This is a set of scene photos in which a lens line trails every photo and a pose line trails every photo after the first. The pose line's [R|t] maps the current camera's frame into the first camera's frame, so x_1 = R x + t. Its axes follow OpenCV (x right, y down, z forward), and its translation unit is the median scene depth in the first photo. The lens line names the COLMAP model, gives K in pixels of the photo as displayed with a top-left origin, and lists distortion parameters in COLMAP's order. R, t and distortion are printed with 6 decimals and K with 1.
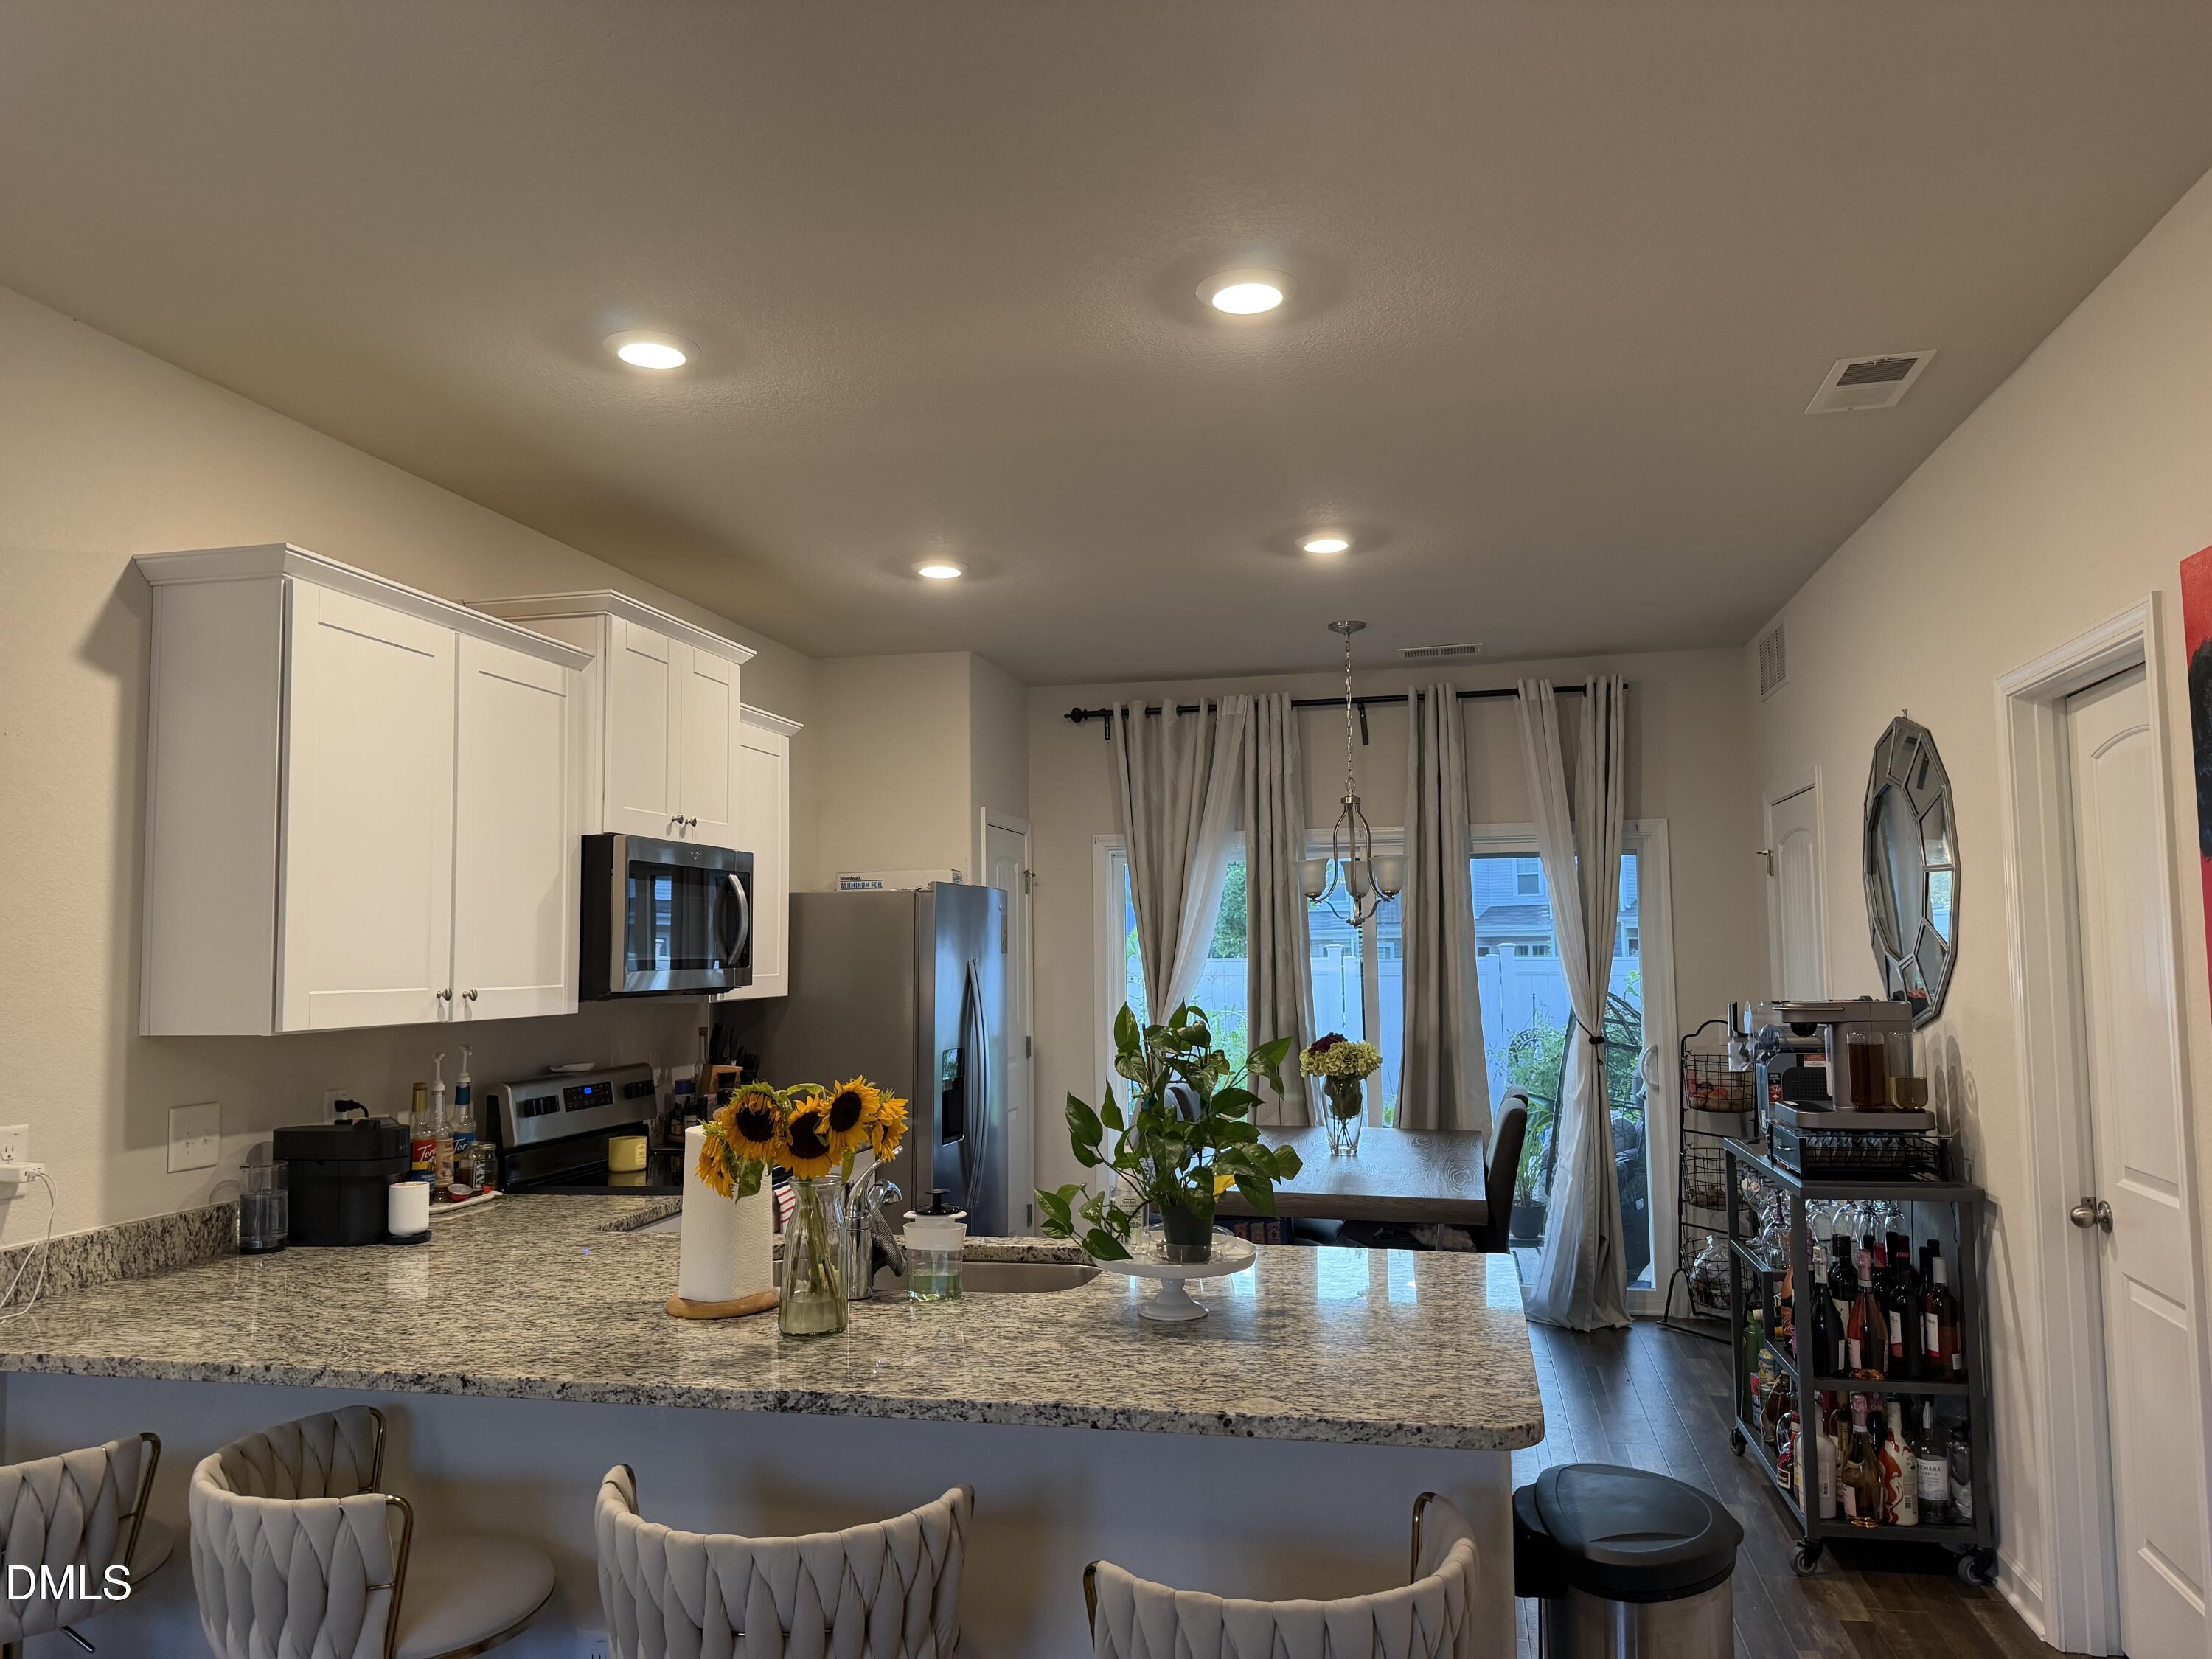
lens RADIAL K [[1544.1, 0, 1103.1], [0, 1544.1, 852.8], [0, 0, 1]] dist [0.038407, -0.049796]
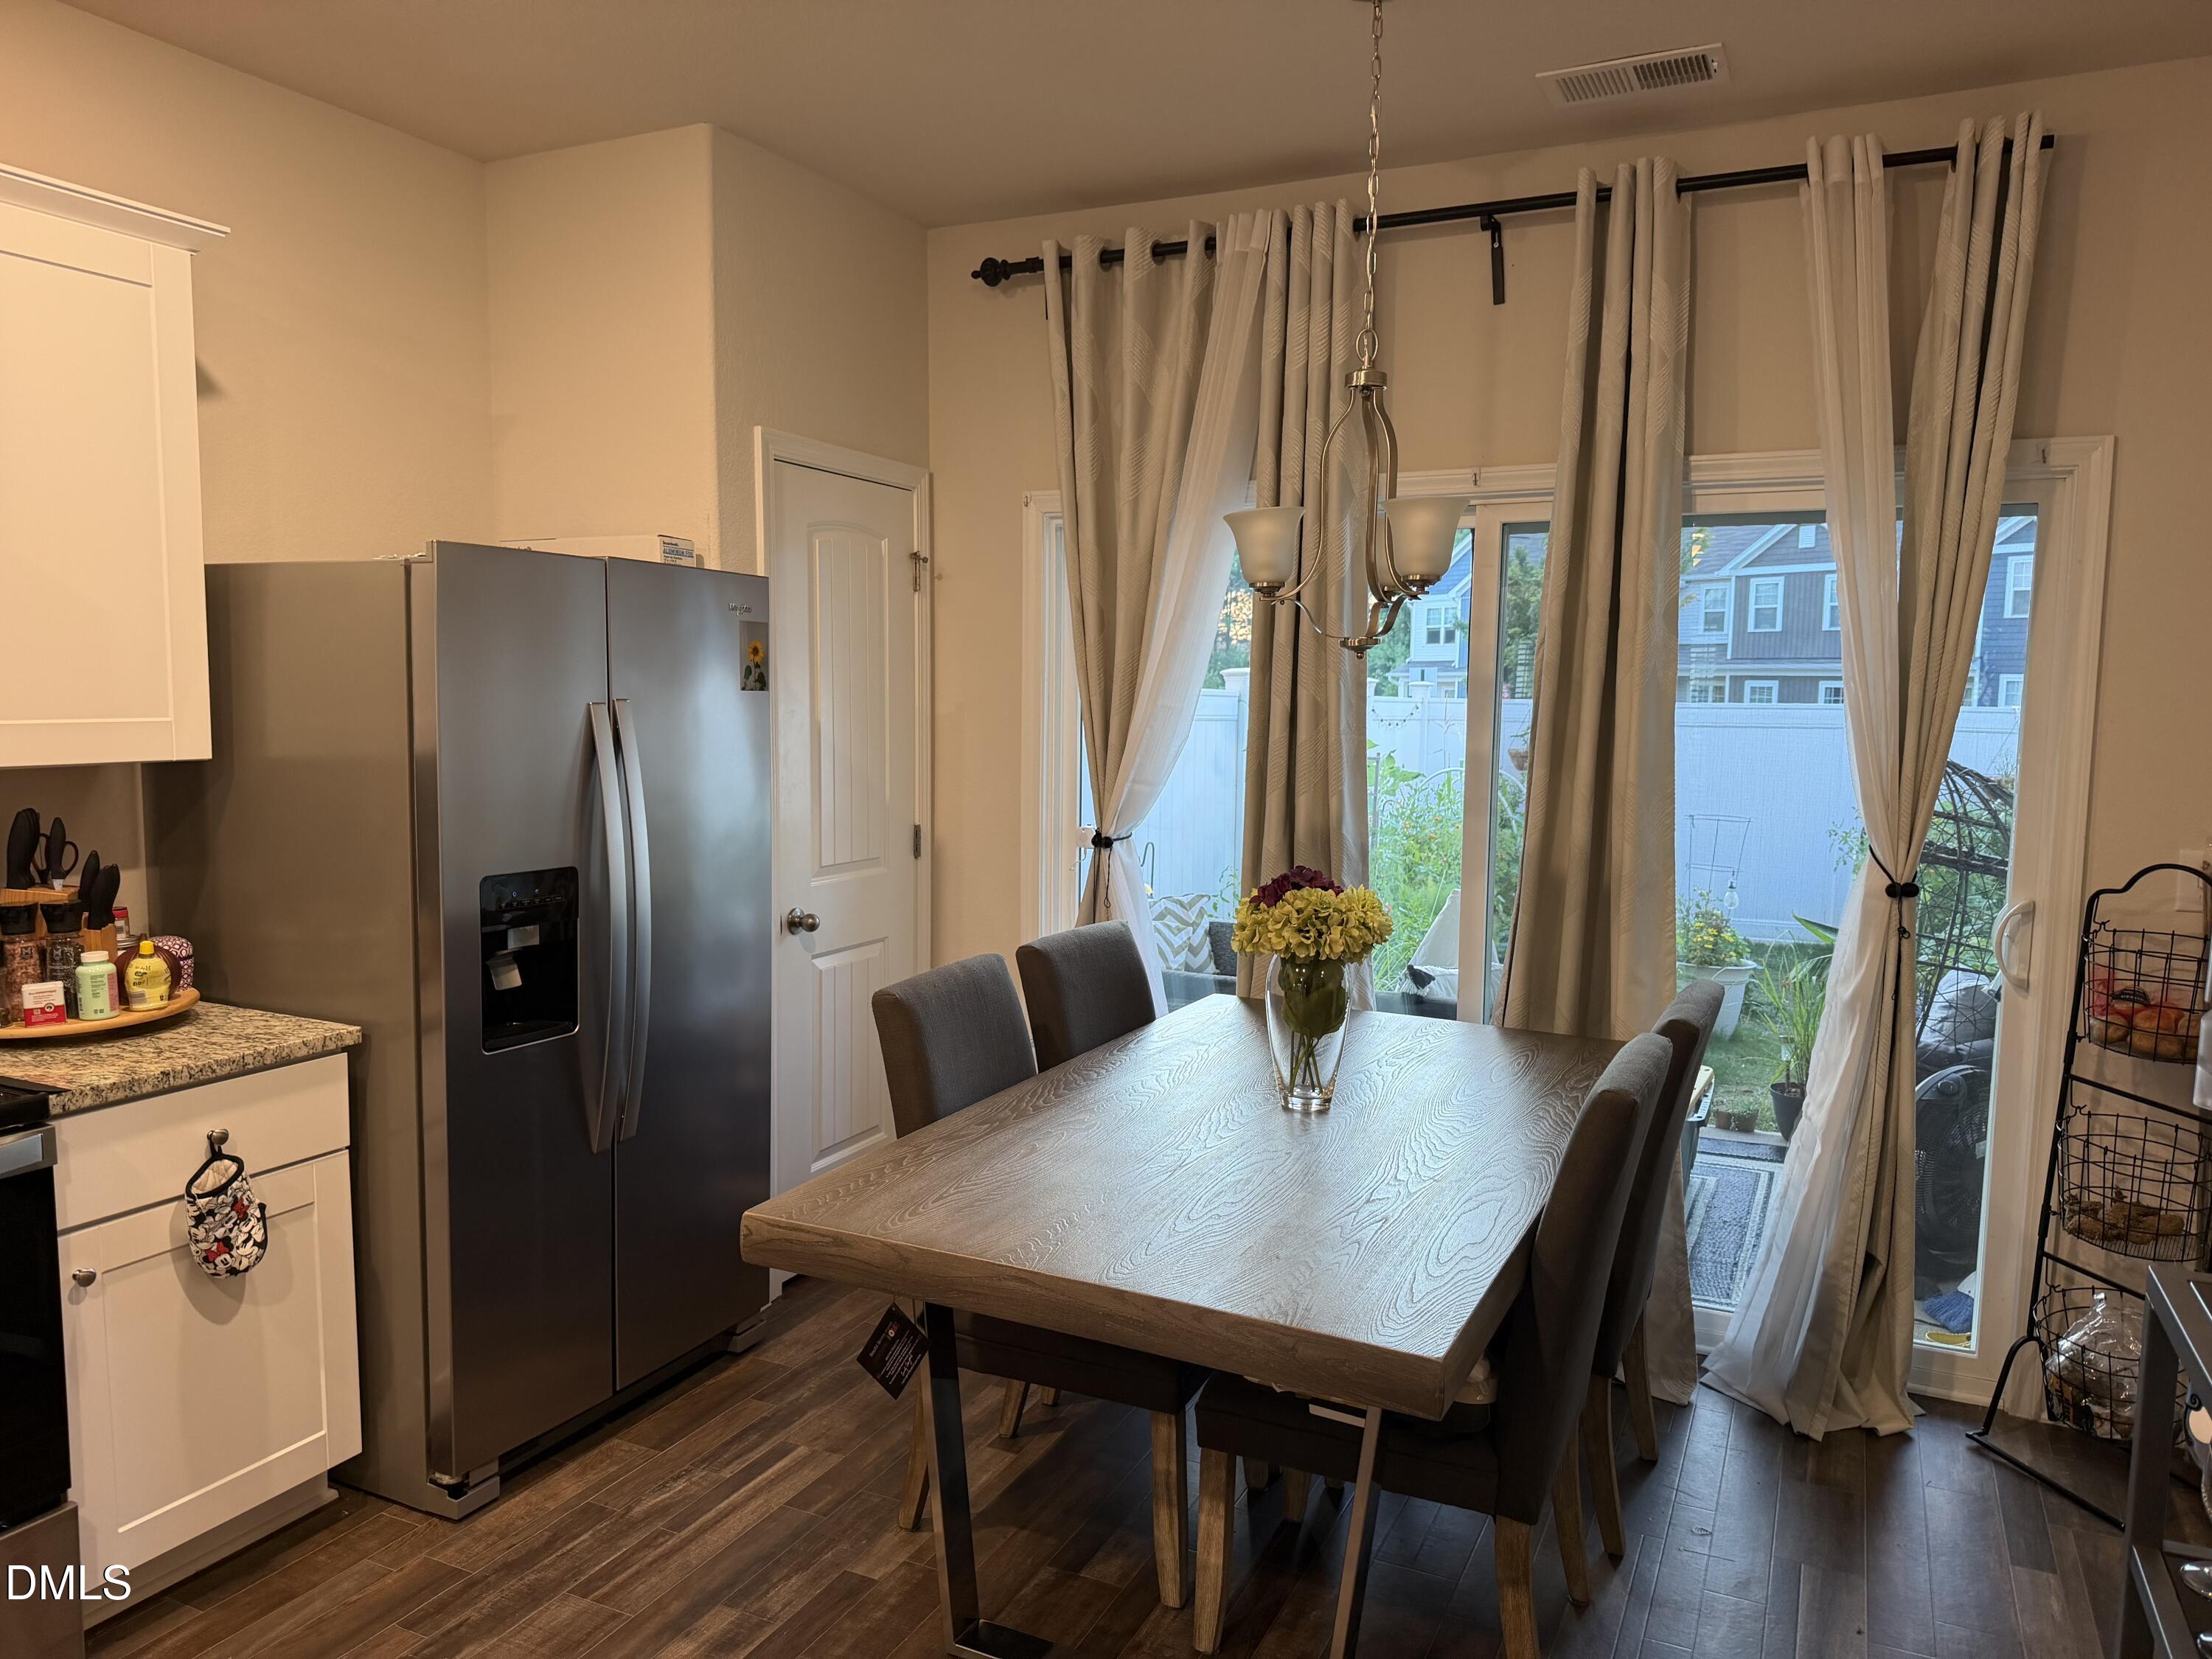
lens RADIAL K [[1544.1, 0, 1114.6], [0, 1544.1, 862.8], [0, 0, 1]] dist [0.038407, -0.049796]
pose [[0.975383, 0.047323, -0.215380, 0.173730], [-0.007571, 0.983312, 0.181767, 0.022459], [0.220387, -0.175662, 0.959465, 0.451747]]
